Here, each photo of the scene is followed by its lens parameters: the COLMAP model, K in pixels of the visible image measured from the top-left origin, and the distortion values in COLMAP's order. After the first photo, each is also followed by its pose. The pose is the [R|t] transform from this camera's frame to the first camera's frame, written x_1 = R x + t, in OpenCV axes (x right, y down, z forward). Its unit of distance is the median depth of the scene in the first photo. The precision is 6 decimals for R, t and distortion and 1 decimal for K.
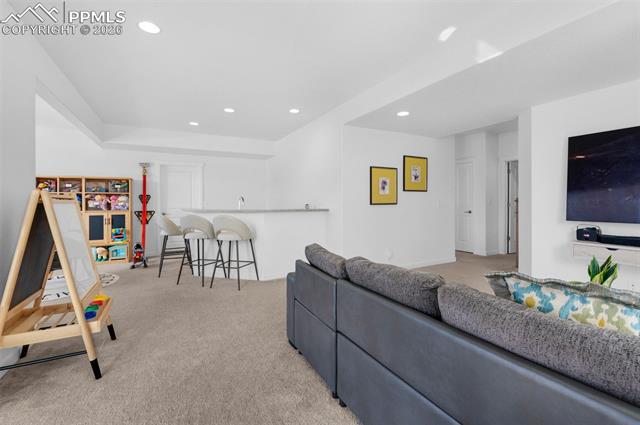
lens RADIAL K [[277.1, 0, 319.7], [0, 277.1, 202.9], [0, 0, 1]] dist [-0.002903, -0.002648]
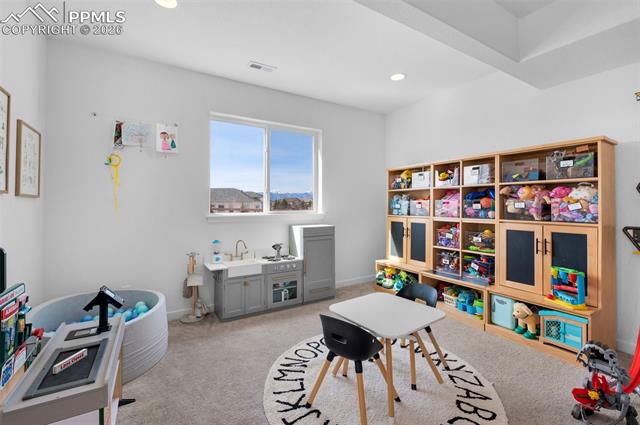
lens RADIAL K [[277.1, 0, 316.6], [0, 277.1, 198.0], [0, 0, 1]] dist [-0.002903, -0.002648]
pose [[0.036578, -0.011588, -0.999264, -0.344657], [-0.002127, 0.999930, -0.011673, -0.003668], [0.999329, 0.002552, 0.036550, 0.627934]]
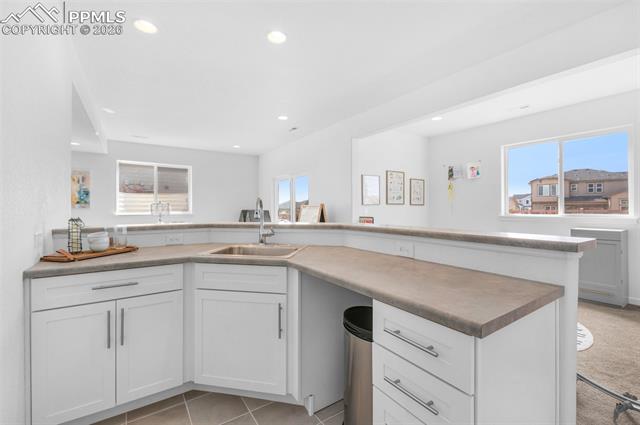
lens RADIAL K [[277.1, 0, 322.0], [0, 277.1, 211.6], [0, 0, 1]] dist [-0.002903, -0.002648]
pose [[-0.995229, 0.009006, -0.097148, -0.287190], [0.008622, 0.999953, 0.004366, 0.006342], [0.097182, 0.003508, -0.995260, 1.228144]]
